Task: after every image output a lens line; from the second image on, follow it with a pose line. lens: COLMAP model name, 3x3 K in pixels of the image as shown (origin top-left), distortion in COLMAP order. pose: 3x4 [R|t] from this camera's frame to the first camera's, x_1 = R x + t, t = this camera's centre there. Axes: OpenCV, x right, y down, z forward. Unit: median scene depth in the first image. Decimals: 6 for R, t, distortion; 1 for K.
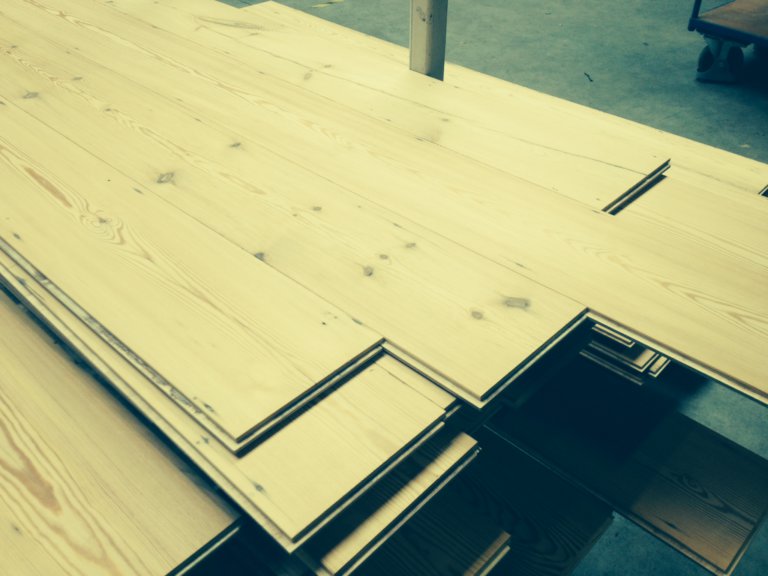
lens RADIAL K [[718.5, 0, 384.0], [0, 718.5, 288.0], [0, 0, 1]] dist [0.108449, -0.336800]
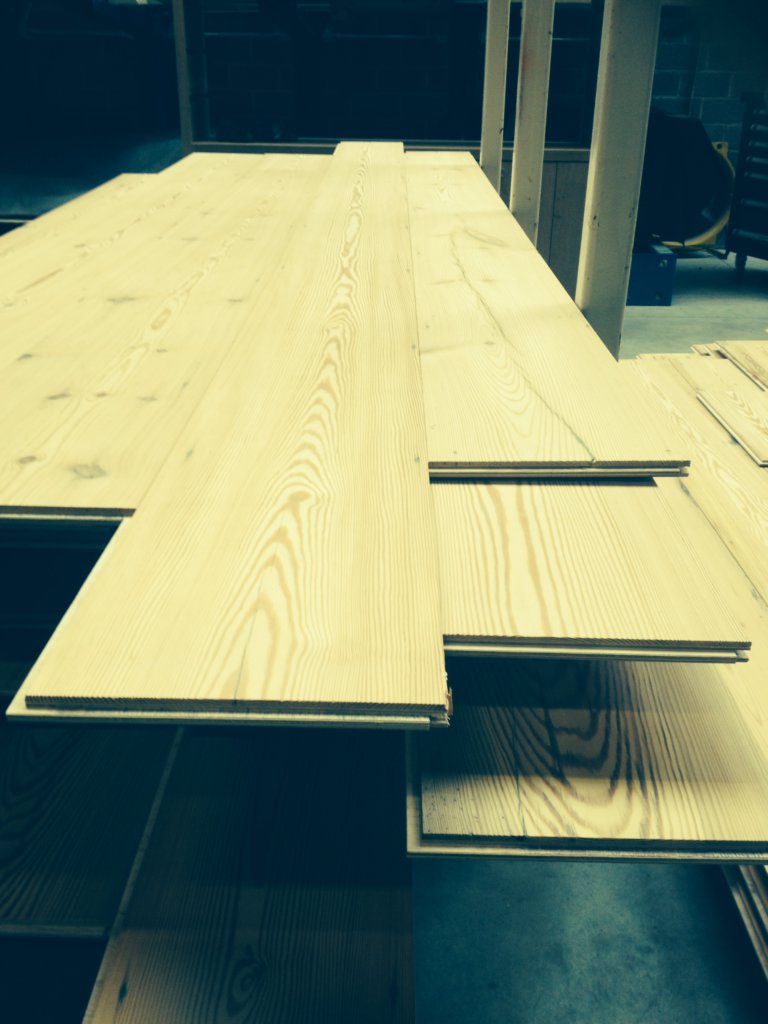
lens RADIAL K [[958.0, 0, 384.0], [0, 958.0, 512.0], [0, 0, 1]] dist [0.108449, -0.336800]
pose [[0.682158, 0.318797, -0.658049, 0.677914], [-0.458789, 0.887369, -0.045704, -0.019801], [0.569362, 0.333083, 0.751587, 0.385934]]
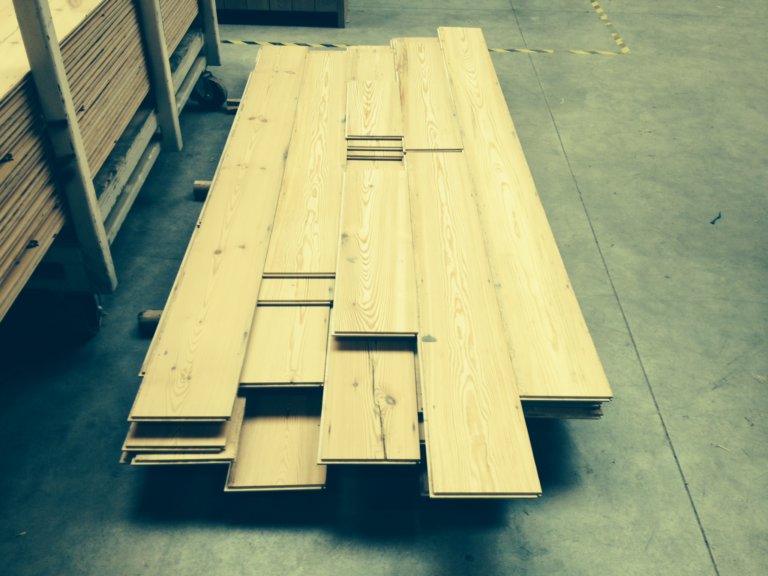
lens RADIAL K [[718.5, 0, 384.0], [0, 718.5, 288.0], [0, 0, 1]] dist [0.108449, -0.336800]
pose [[0.697886, 0.443084, -0.562701, 1.438305], [-0.454132, 0.881293, 0.130717, -0.478699], [0.553823, 0.164315, 0.816260, 0.560874]]
